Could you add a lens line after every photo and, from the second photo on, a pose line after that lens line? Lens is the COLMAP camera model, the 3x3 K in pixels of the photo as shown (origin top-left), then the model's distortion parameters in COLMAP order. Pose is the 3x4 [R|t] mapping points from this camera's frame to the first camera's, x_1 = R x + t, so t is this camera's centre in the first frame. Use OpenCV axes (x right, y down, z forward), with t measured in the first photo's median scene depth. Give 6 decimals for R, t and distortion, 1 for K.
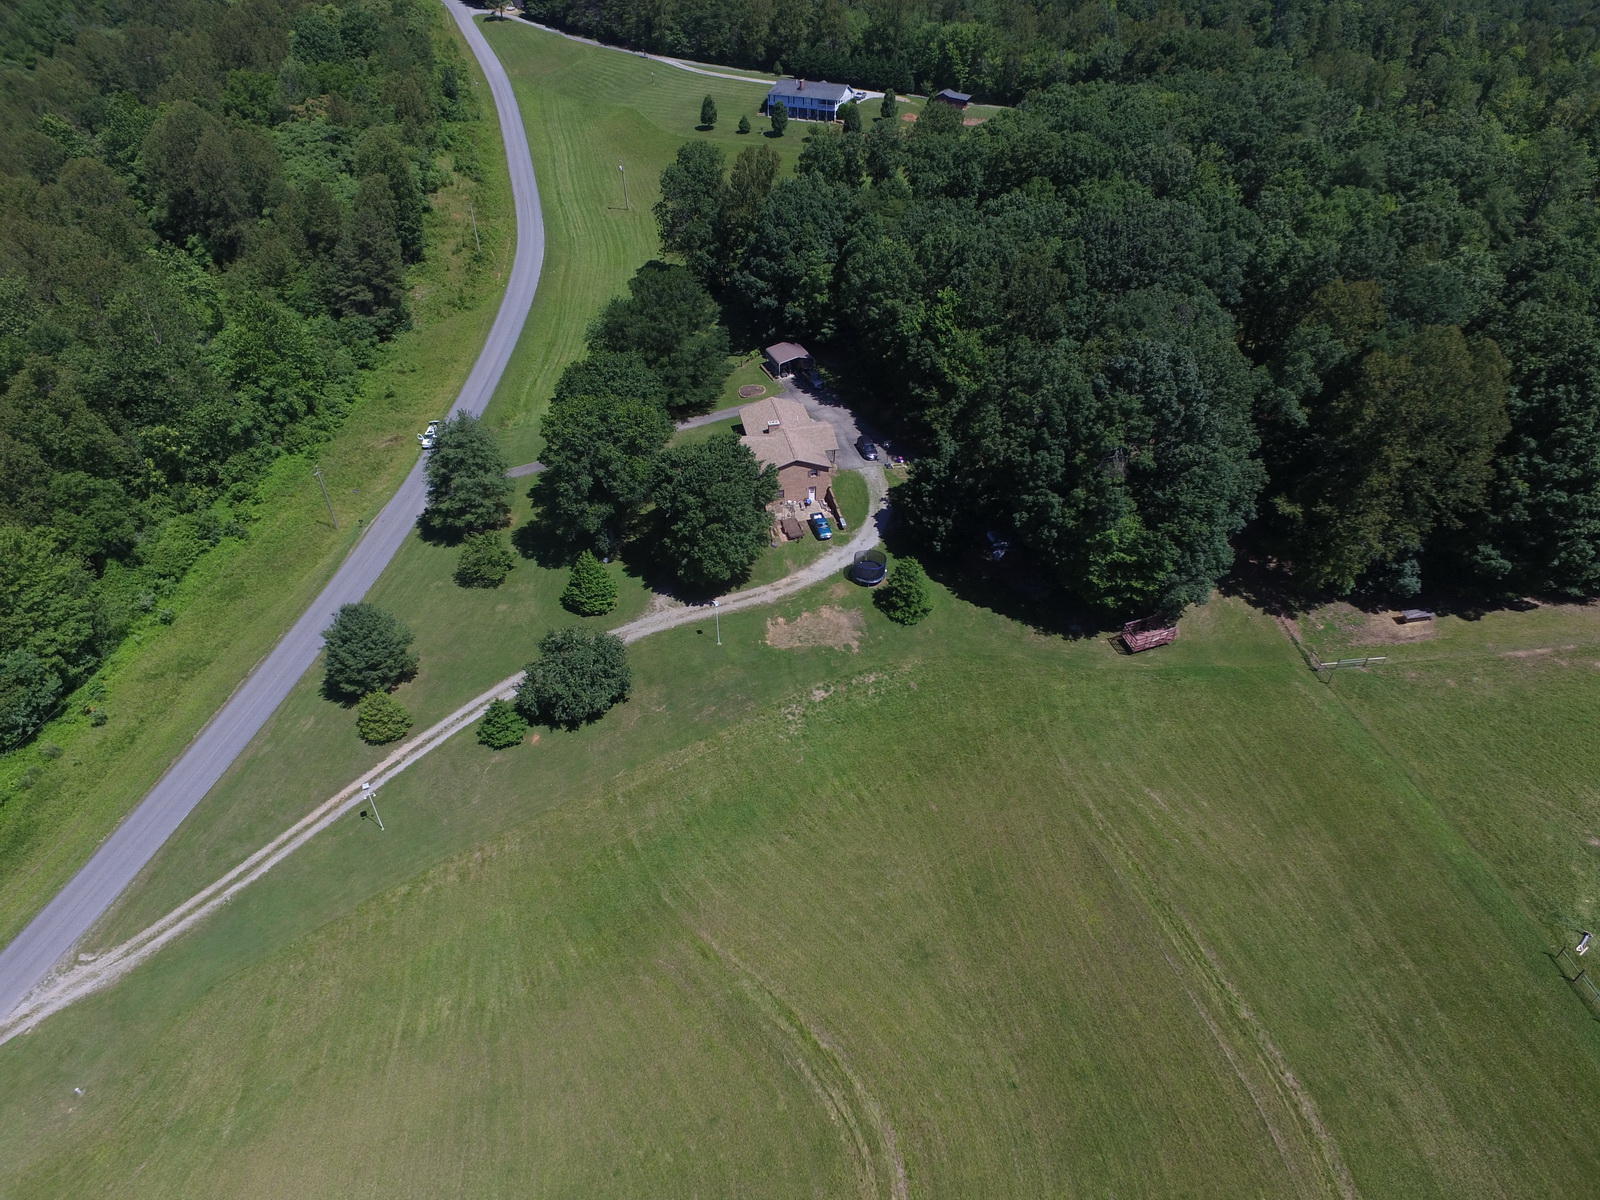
lens RADIAL K [[931.9, 0, 804.2], [0, 931.9, 591.9], [0, 0, 1]] dist [-0.012556, 0.014028]
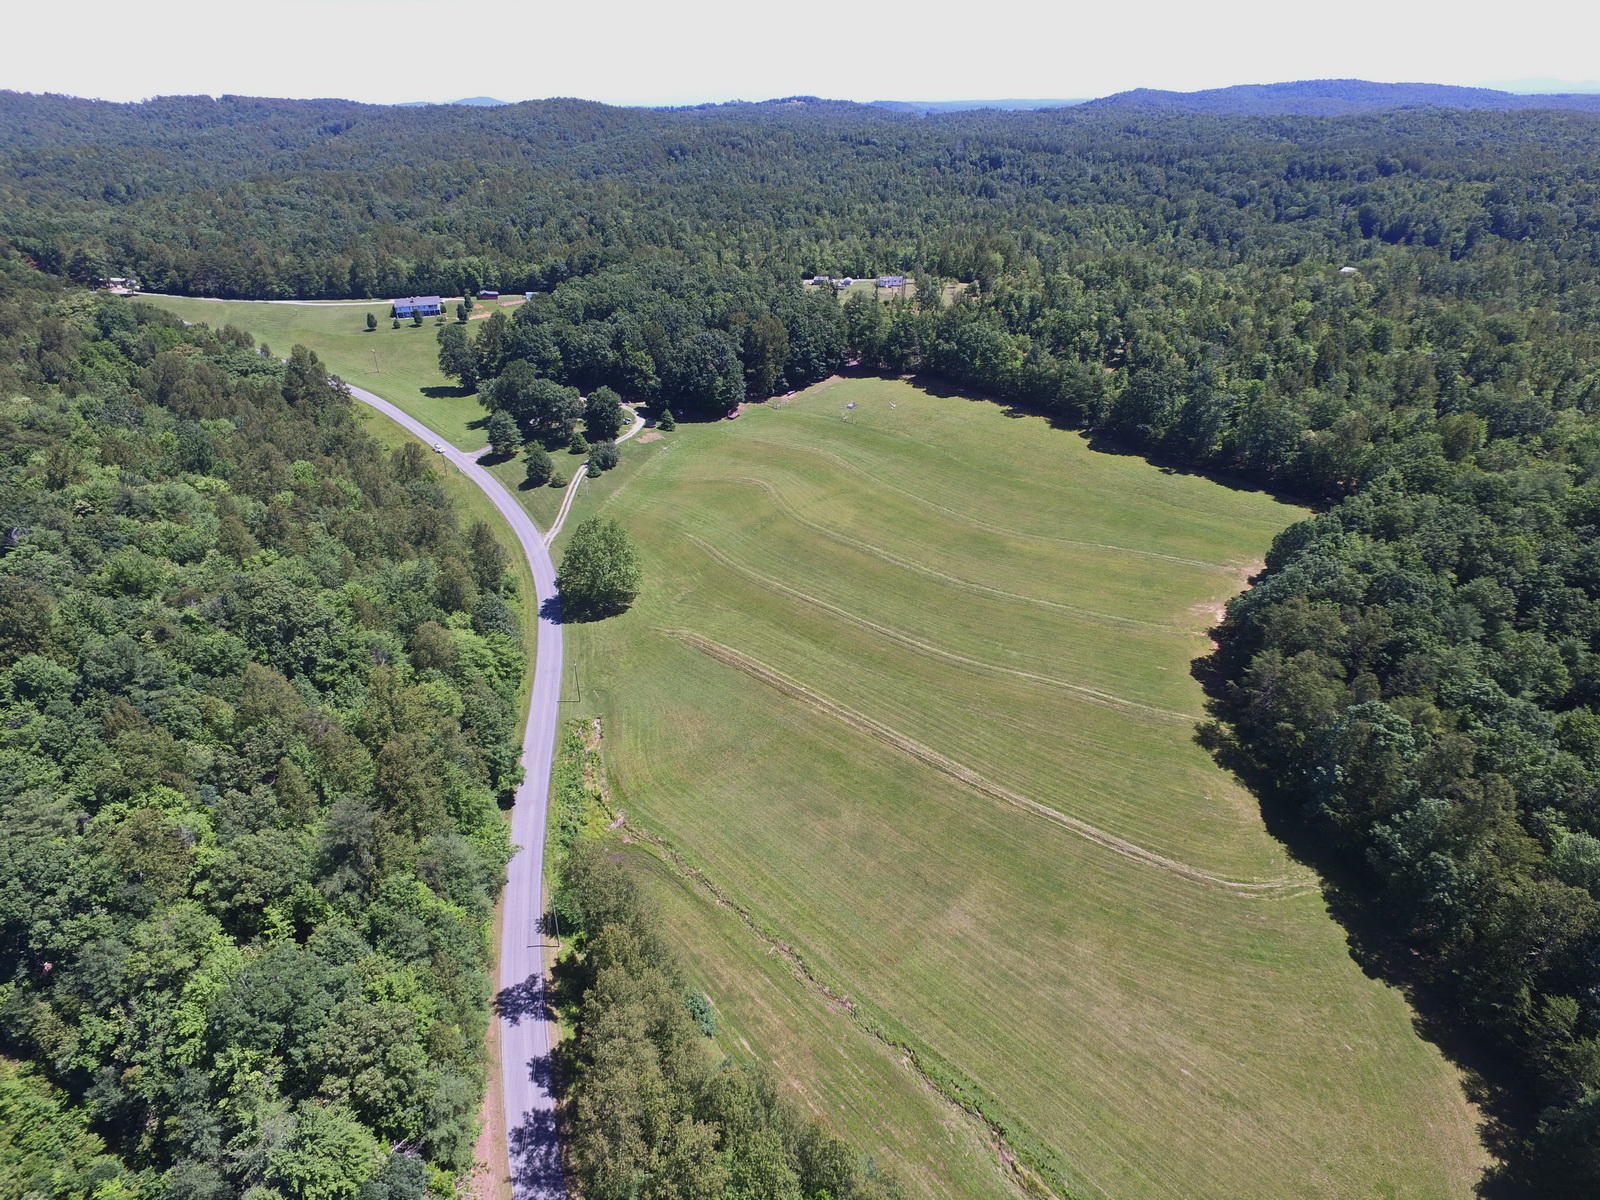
lens RADIAL K [[926.0, 0, 804.4], [0, 926.0, 597.8], [0, 0, 1]] dist [-0.005878, 0.000901]
pose [[0.747123, -0.335467, 0.573819, -1.219556], [0.424363, 0.905192, -0.023334, 0.637626], [-0.511589, 0.260940, 0.818650, -1.314769]]
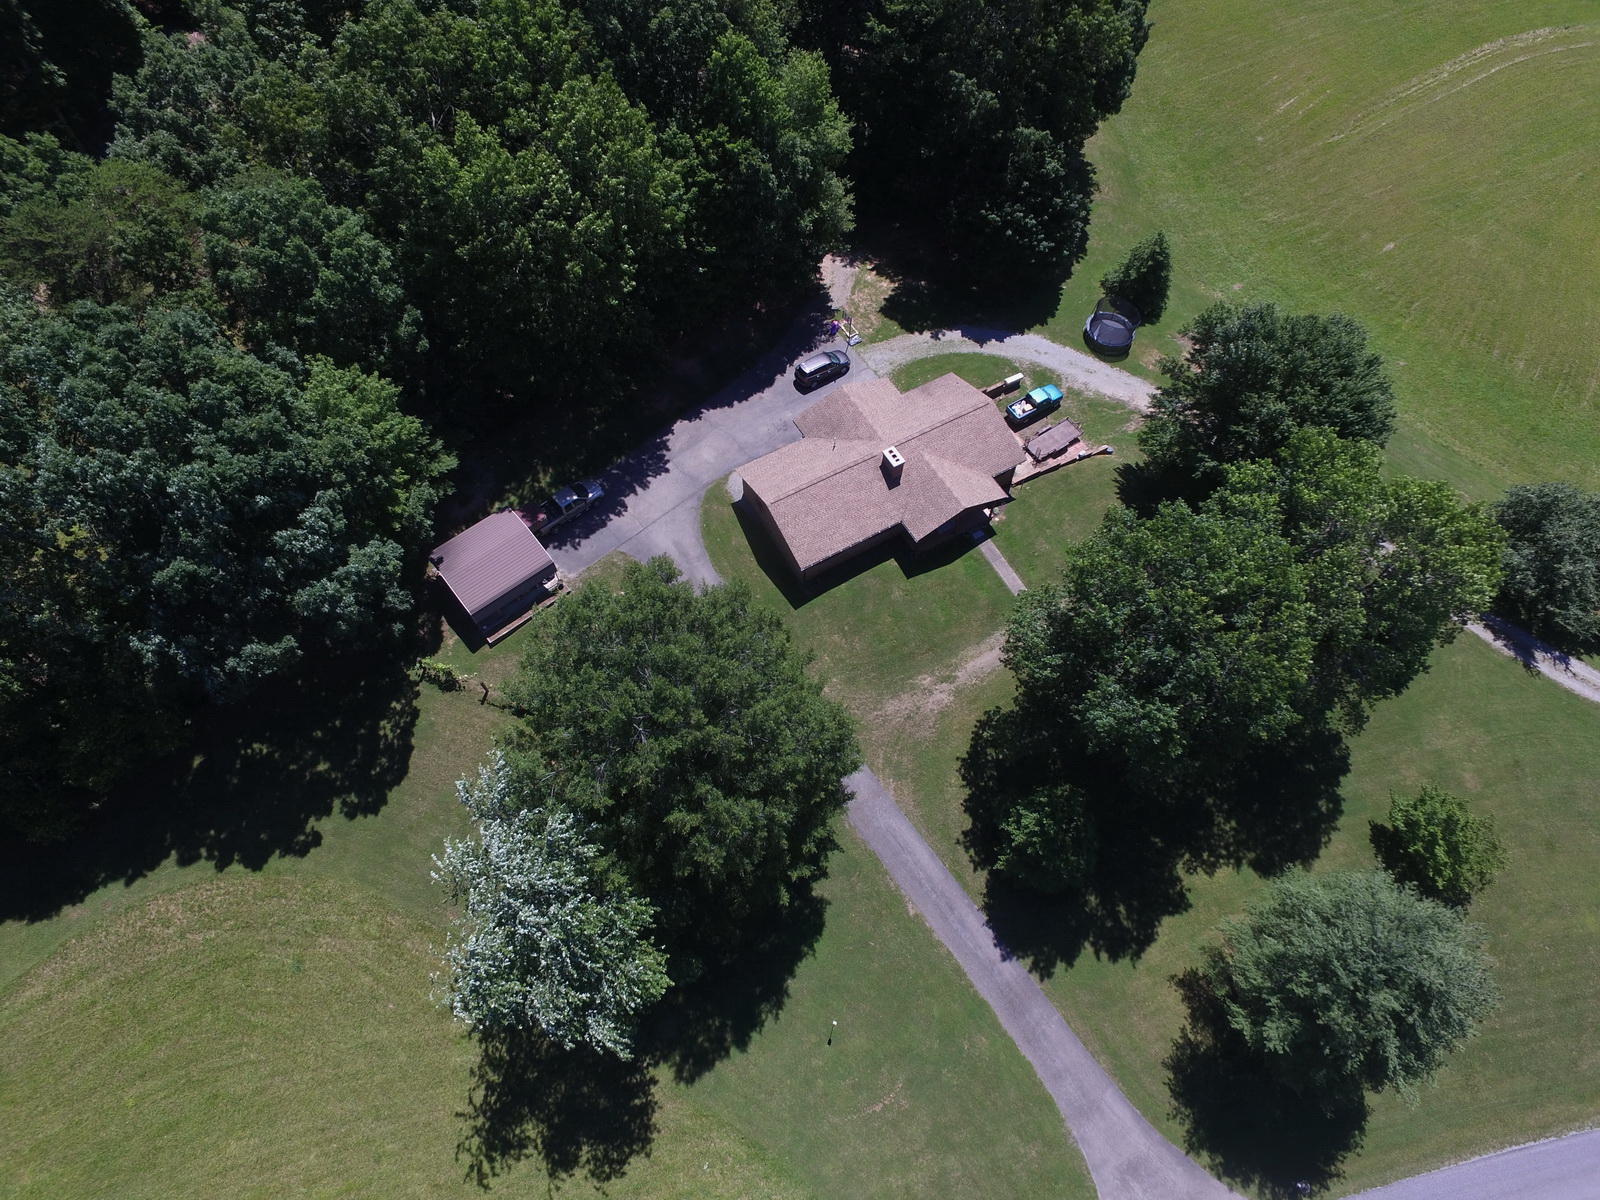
lens RADIAL K [[931.9, 0, 804.2], [0, 931.9, 591.9], [0, 0, 1]] dist [-0.012556, 0.014028]
pose [[-0.303744, -0.835000, 0.458818, -0.287580], [0.573546, 0.224286, 0.787871, -0.545913], [-0.760779, 0.502464, 0.410785, 0.798630]]
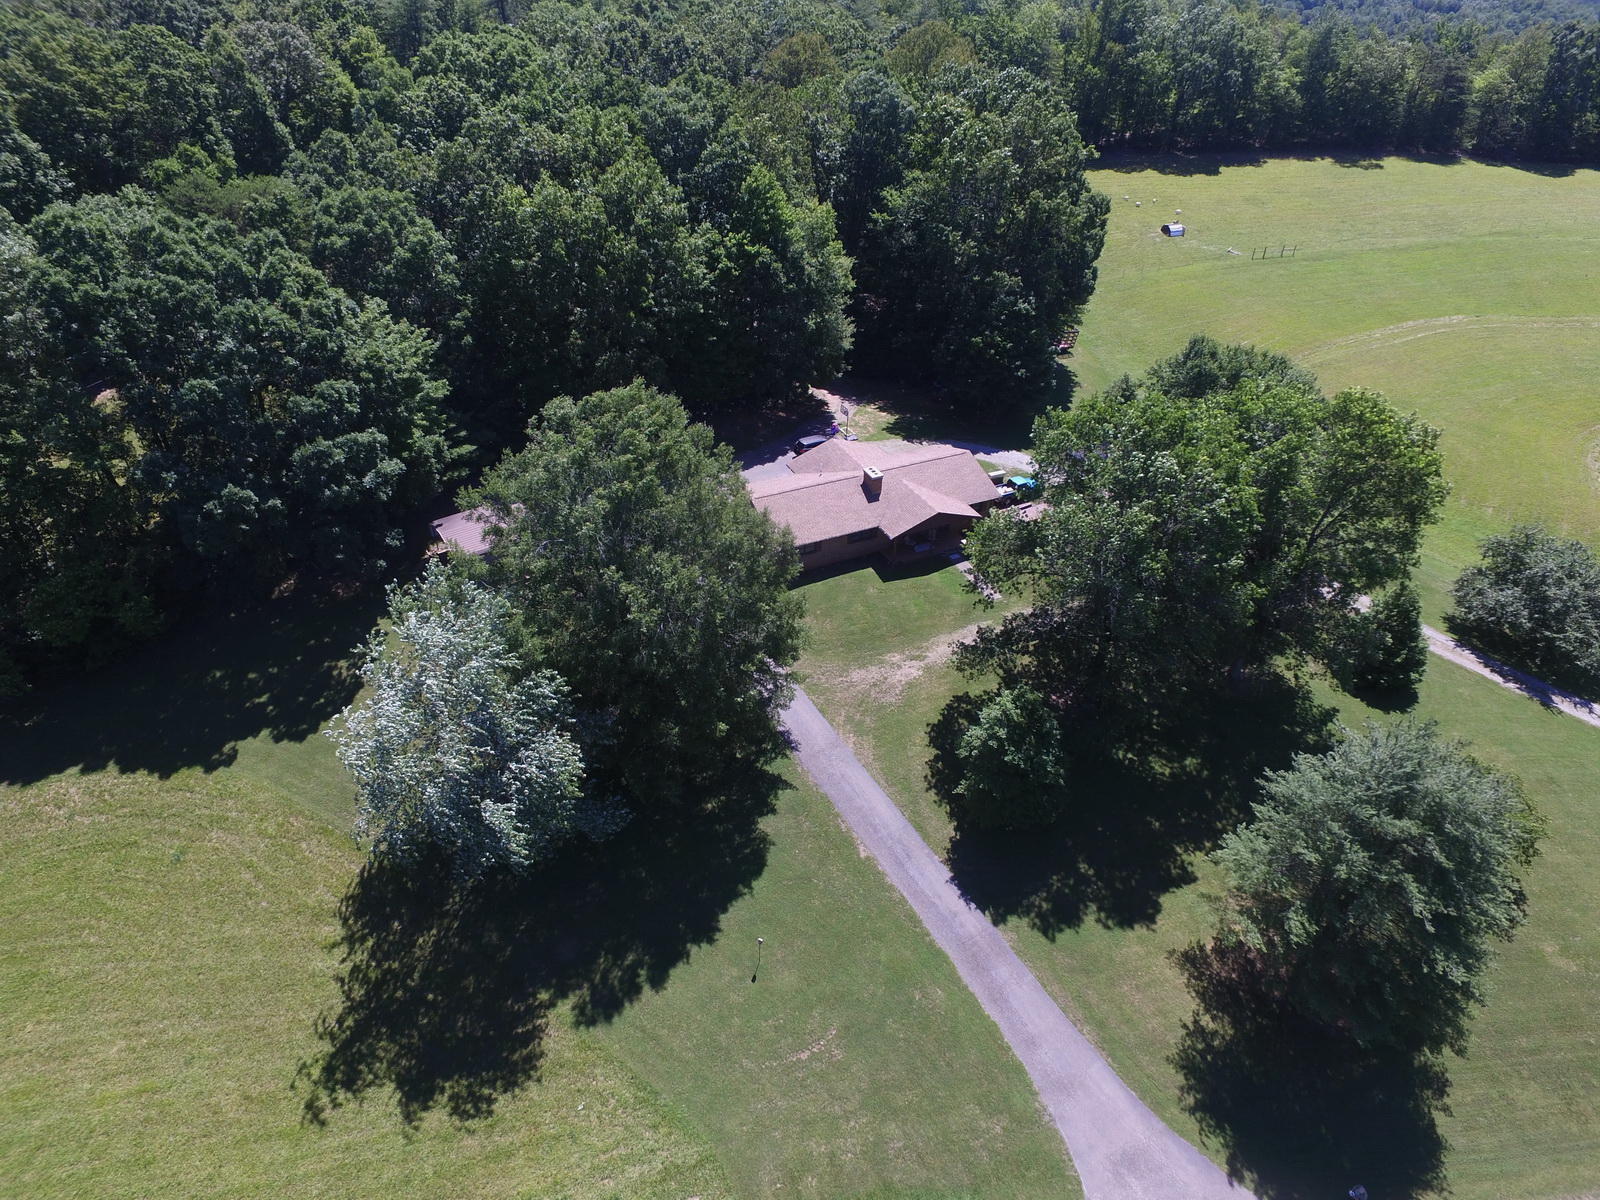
lens RADIAL K [[931.9, 0, 804.2], [0, 931.9, 591.9], [0, 0, 1]] dist [-0.012556, 0.014028]
pose [[-0.226605, -0.576918, 0.784739, -0.452834], [0.583017, 0.565065, 0.583775, -0.446271], [-0.780219, 0.589802, 0.208307, 0.884465]]
